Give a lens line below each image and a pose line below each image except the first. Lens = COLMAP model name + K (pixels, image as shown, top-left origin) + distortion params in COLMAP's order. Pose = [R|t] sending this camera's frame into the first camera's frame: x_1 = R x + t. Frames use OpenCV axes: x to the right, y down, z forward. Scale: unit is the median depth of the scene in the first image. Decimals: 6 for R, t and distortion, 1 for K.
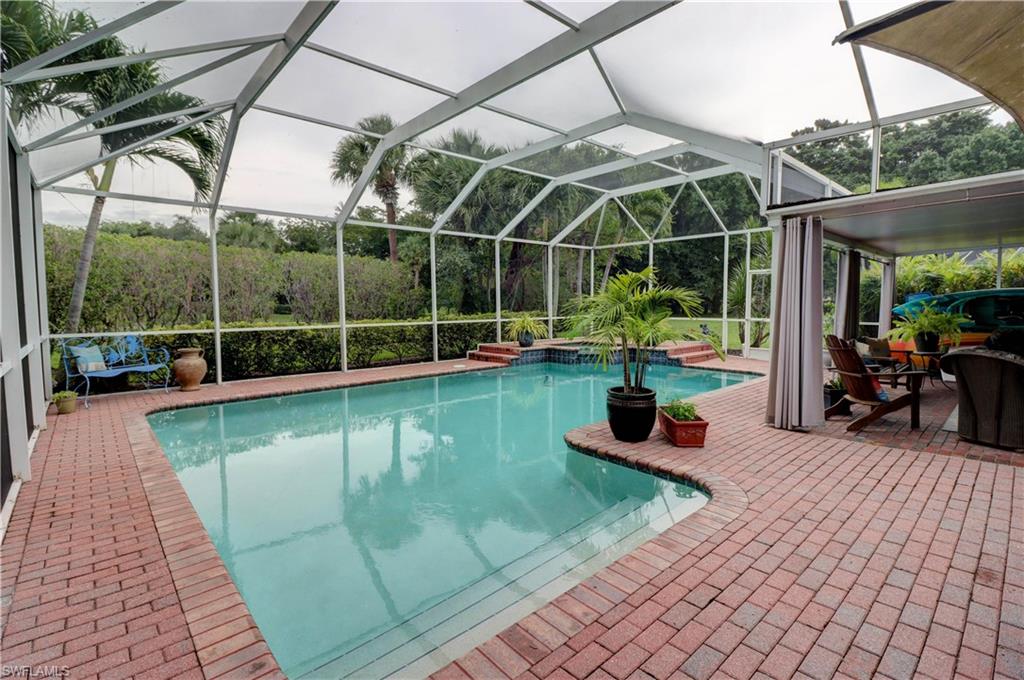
lens RADIAL K [[473.5, 0, 512.0], [0, 473.5, 340.0], [0, 0, 1]] dist [-0.000094, -0.000200]
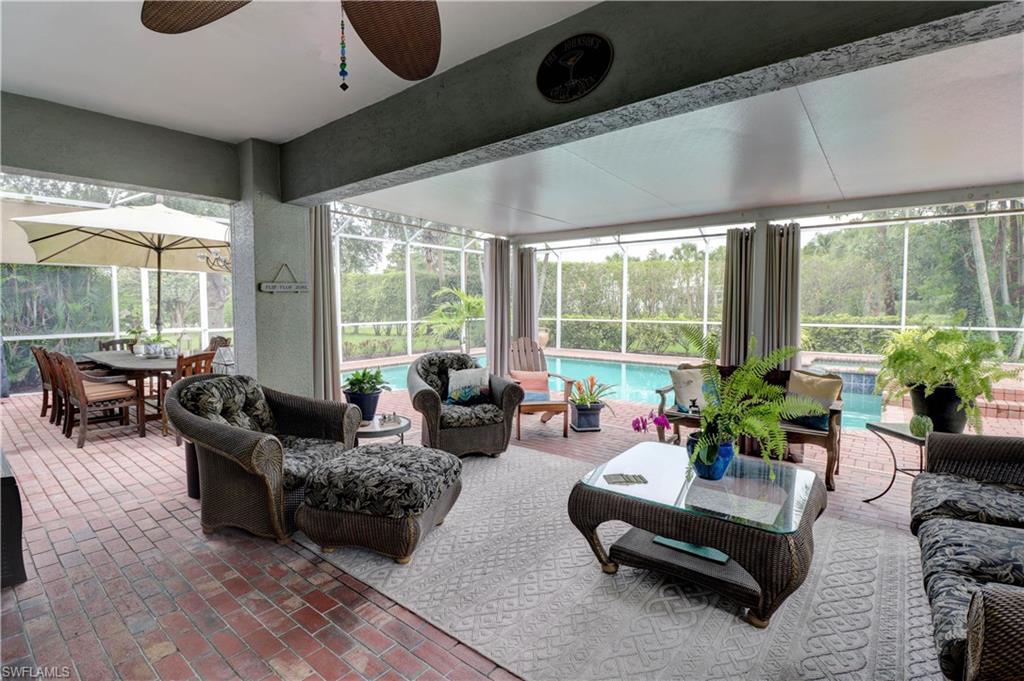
lens RADIAL K [[475.5, 0, 509.3], [0, 475.5, 331.9], [0, 0, 1]] dist [0.001568, -0.013677]
pose [[0.157887, 0.062484, -0.985478, 0.913701], [-0.073900, 0.995945, 0.051307, -0.040957], [0.984688, 0.064726, 0.161865, 0.410983]]
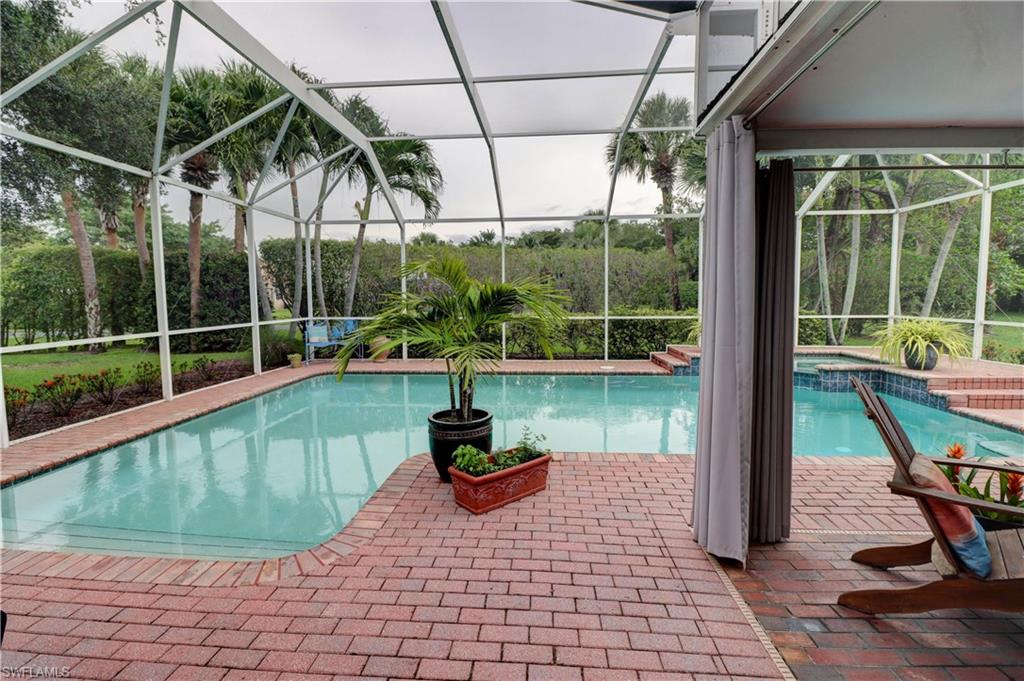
lens RADIAL K [[475.5, 0, 509.3], [0, 475.5, 331.9], [0, 0, 1]] dist [0.001568, -0.013677]
pose [[0.692159, 0.055199, -0.719631, 0.401946], [-0.052172, 0.998289, 0.026392, -0.025489], [0.719856, 0.019277, 0.693855, 0.243191]]
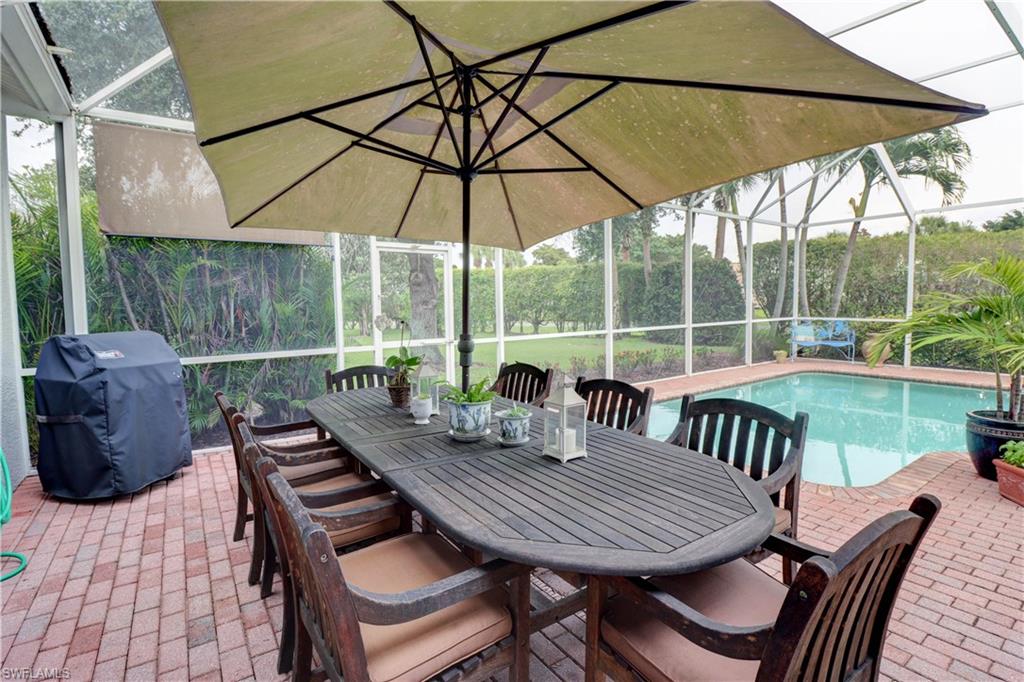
lens RADIAL K [[475.5, 0, 509.3], [0, 475.5, 332.4], [0, 0, 1]] dist [0.001568, -0.013677]
pose [[-0.122446, 0.071139, -0.989922, 0.511204], [-0.060276, 0.995054, 0.078963, -0.018719], [0.990643, 0.069337, -0.117552, 0.130977]]
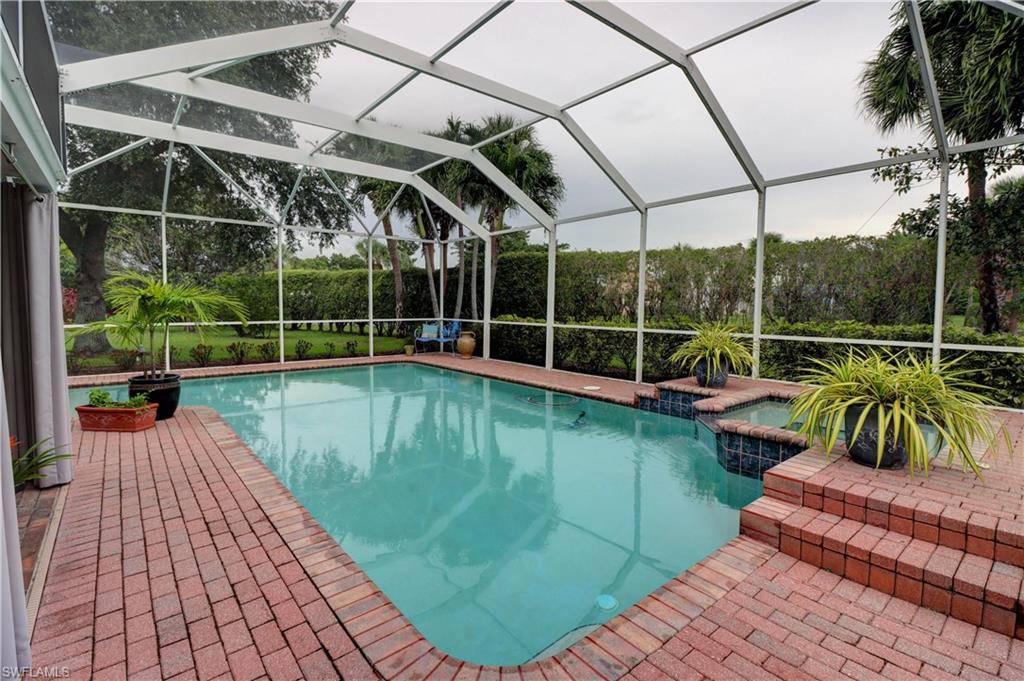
lens RADIAL K [[482.2, 0, 512.9], [0, 482.2, 305.4], [0, 0, 1]] dist [0.000923, -0.013526]
pose [[-0.038695, 0.009399, -0.999207, 0.649781], [-0.081259, 0.996614, 0.012521, -0.073340], [0.995942, 0.081679, -0.037800, 0.892694]]
